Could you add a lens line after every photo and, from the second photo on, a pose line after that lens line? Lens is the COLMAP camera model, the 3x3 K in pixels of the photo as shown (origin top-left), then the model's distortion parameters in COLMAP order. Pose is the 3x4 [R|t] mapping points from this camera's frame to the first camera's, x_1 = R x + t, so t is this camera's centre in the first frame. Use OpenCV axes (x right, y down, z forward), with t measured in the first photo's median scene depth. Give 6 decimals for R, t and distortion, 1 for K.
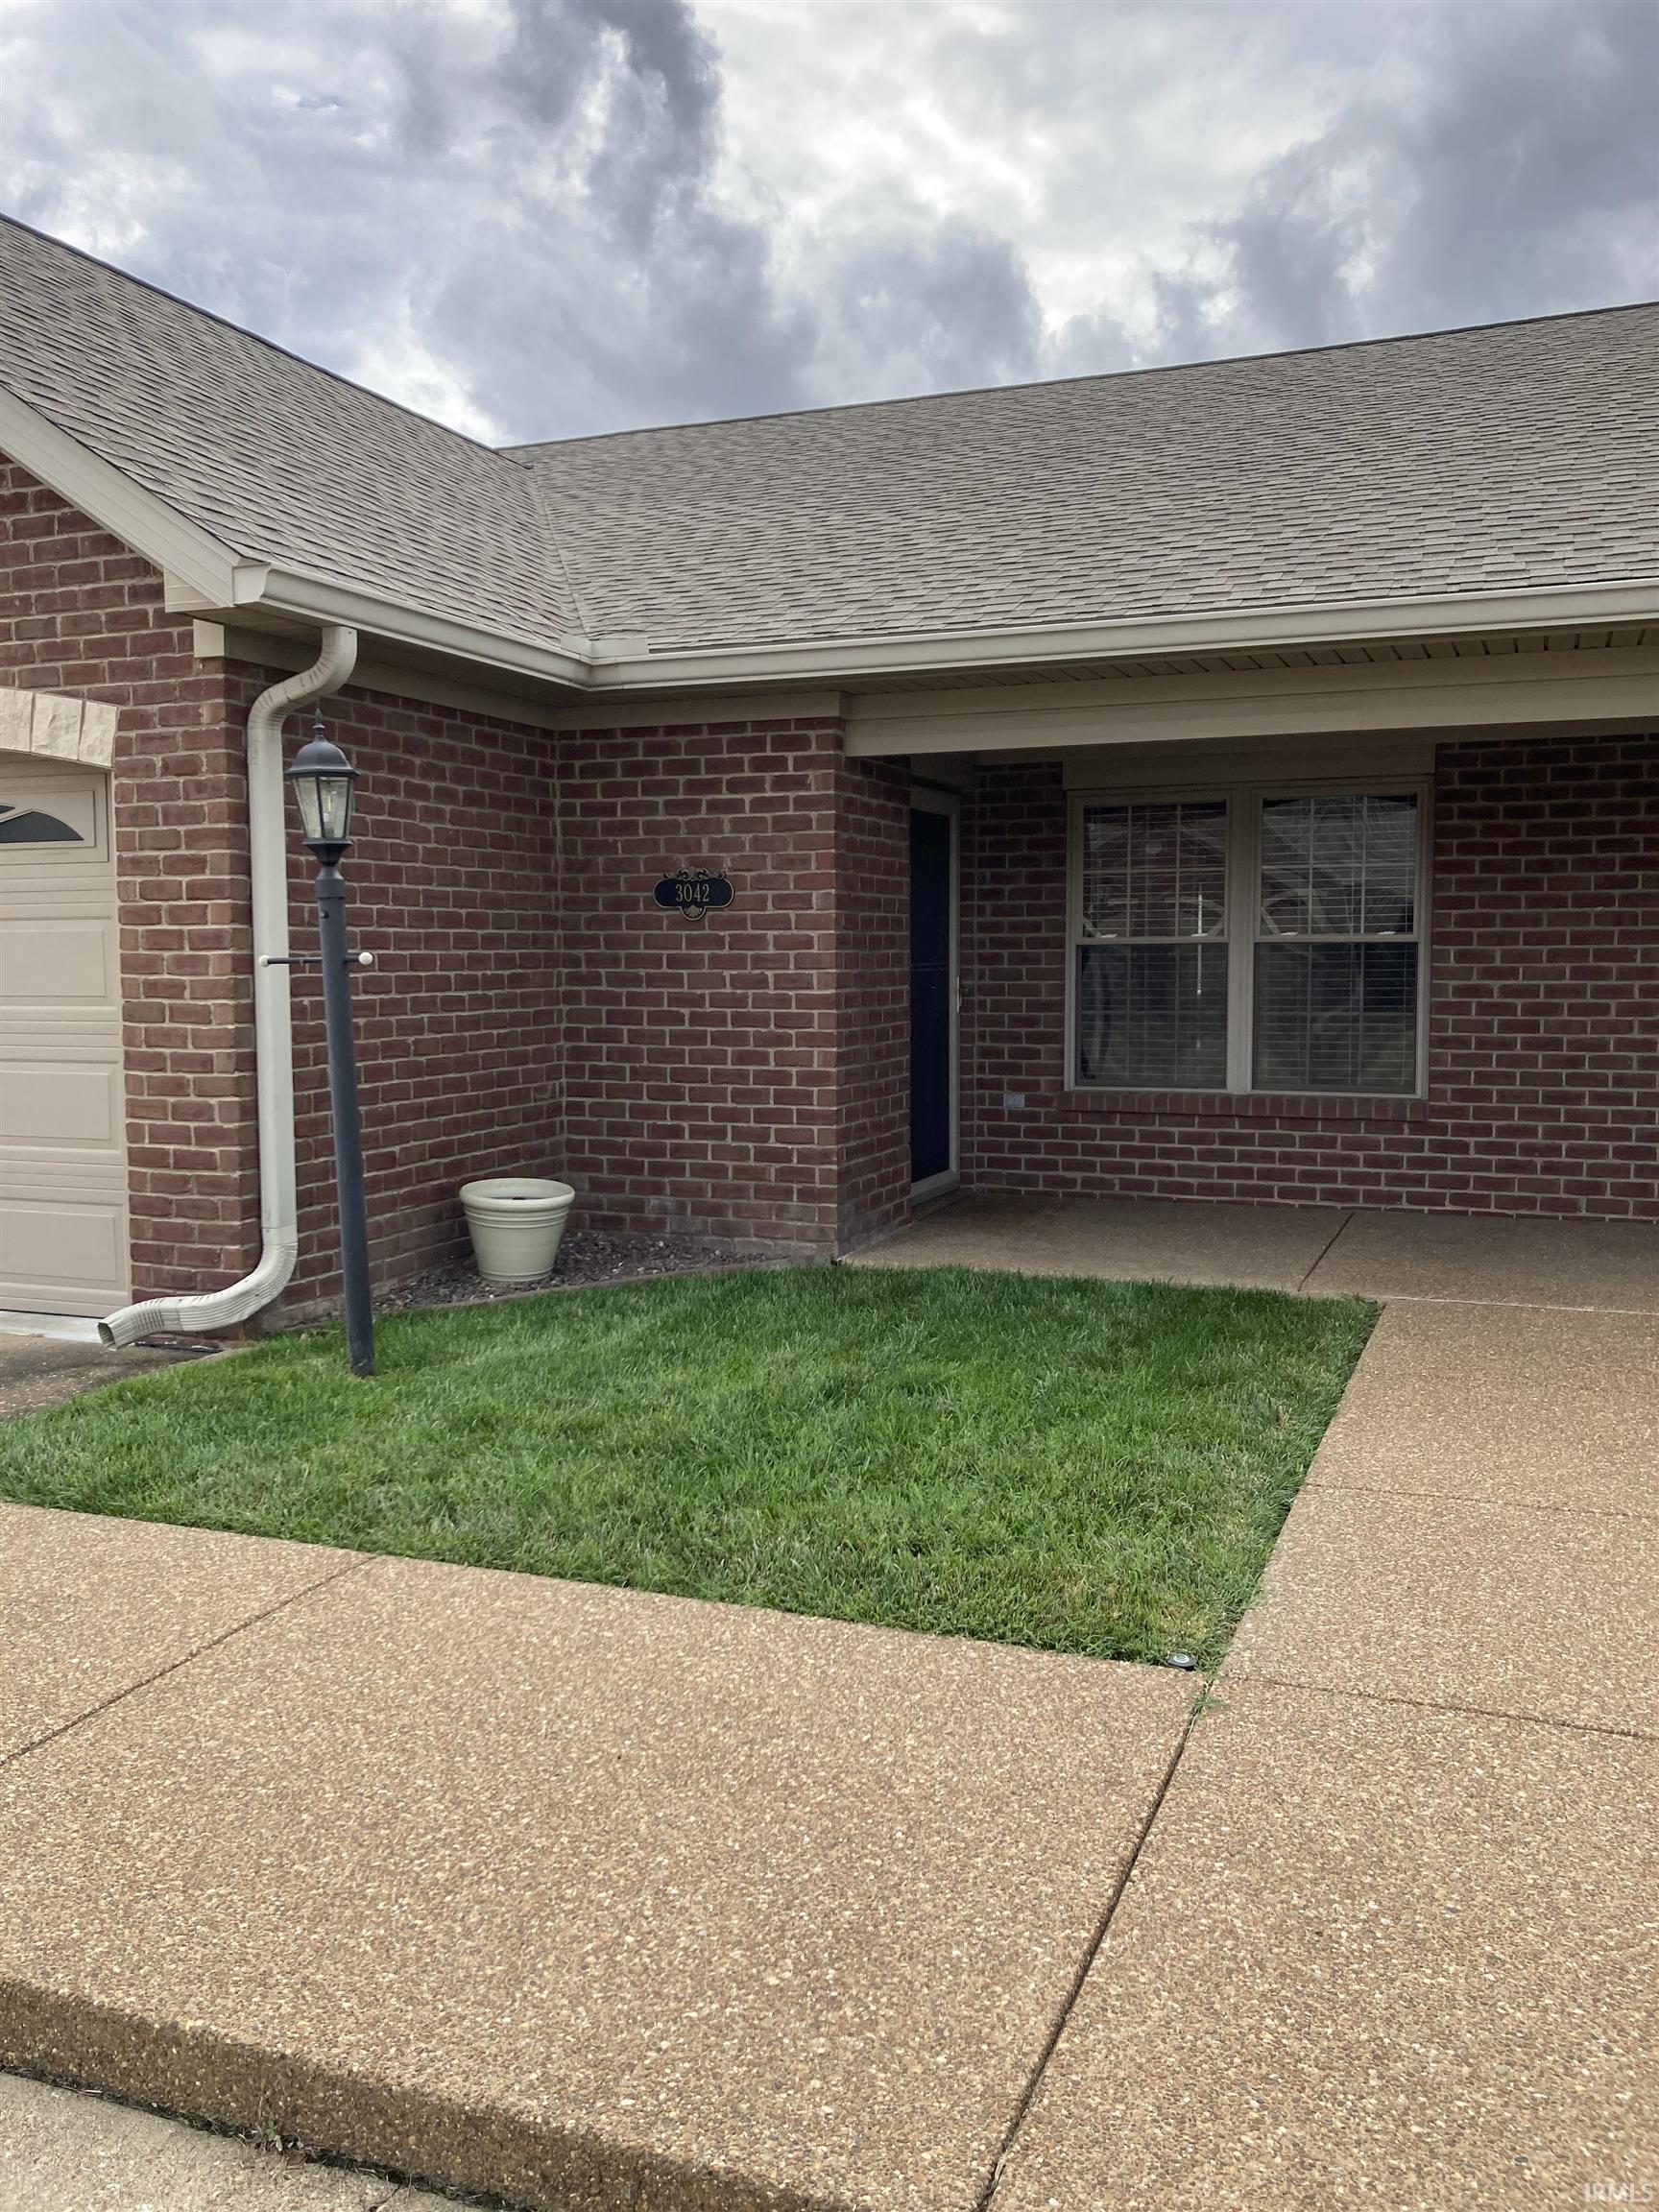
lens RADIAL K [[1811.3, 0, 829.5], [0, 1811.3, 1106.0], [0, 0, 1]] dist [0.005646, -0.013639]
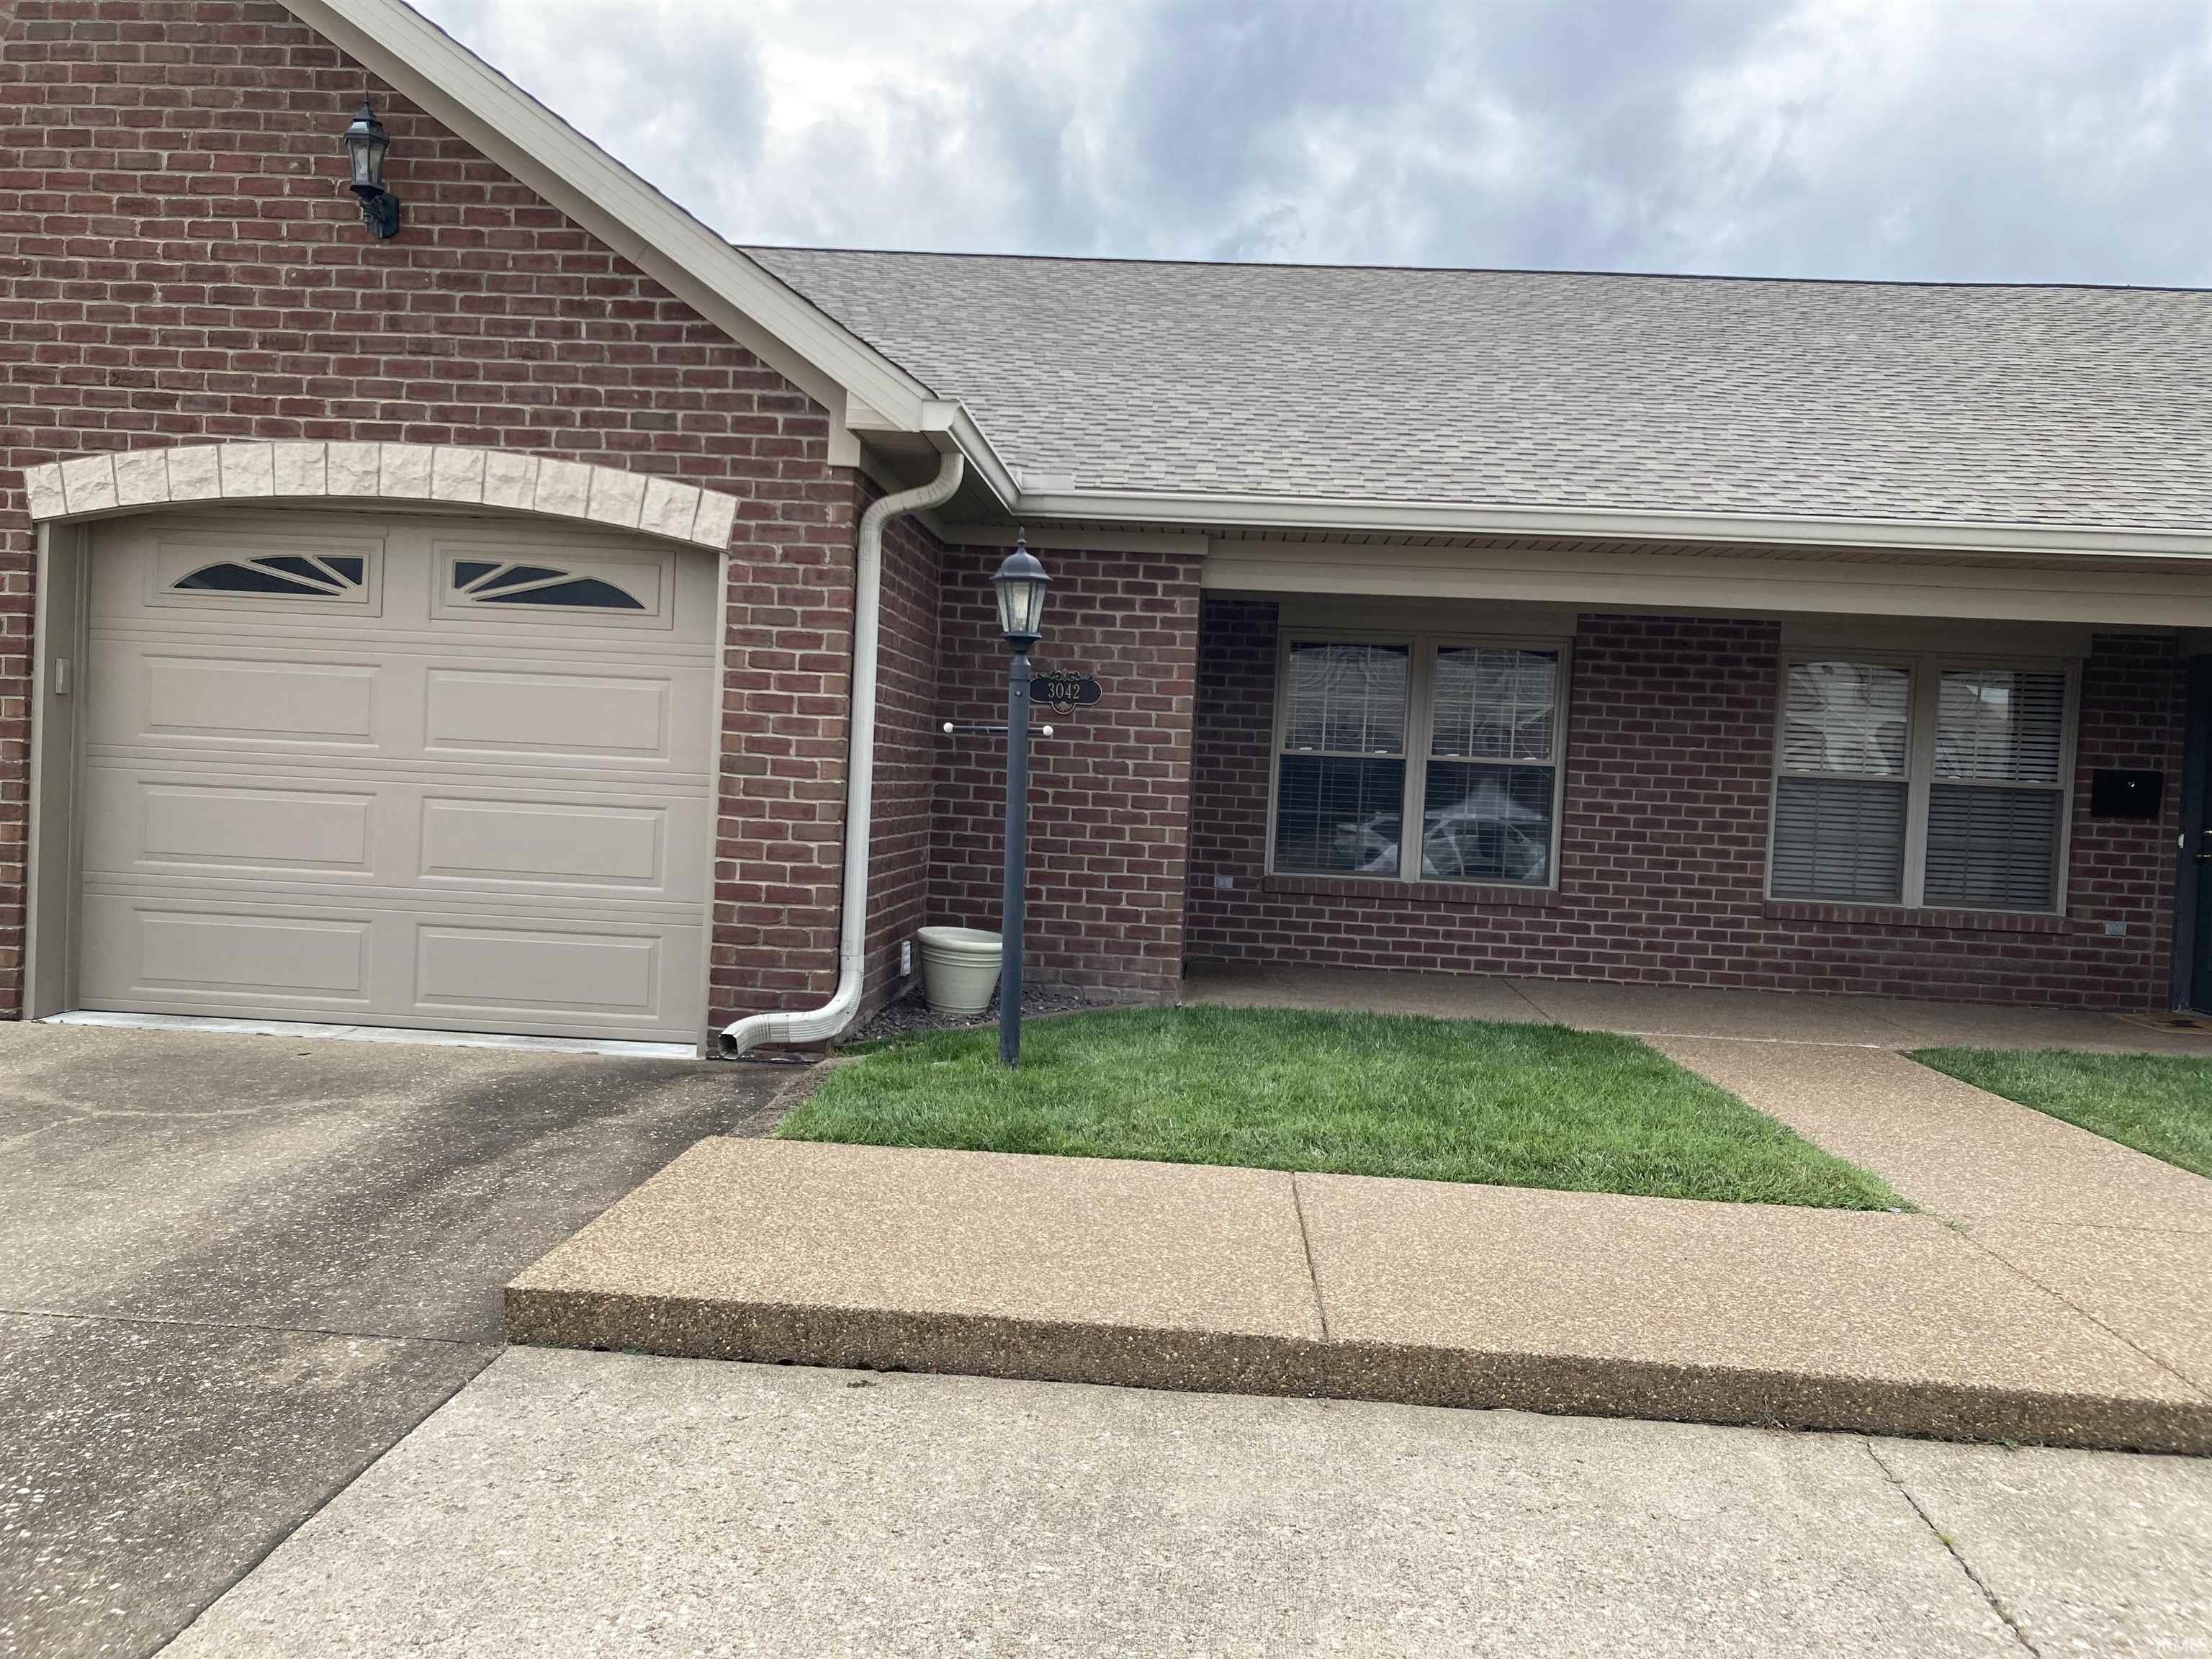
lens RADIAL K [[1822.4, 0, 1097.1], [0, 1822.4, 844.3], [0, 0, 1]] dist [0.021499, -0.007772]
pose [[0.949949, 0.041269, 0.309667, -0.418916], [-0.027998, 0.998494, -0.047180, 0.037283], [-0.311148, 0.036148, 0.949674, -0.127734]]
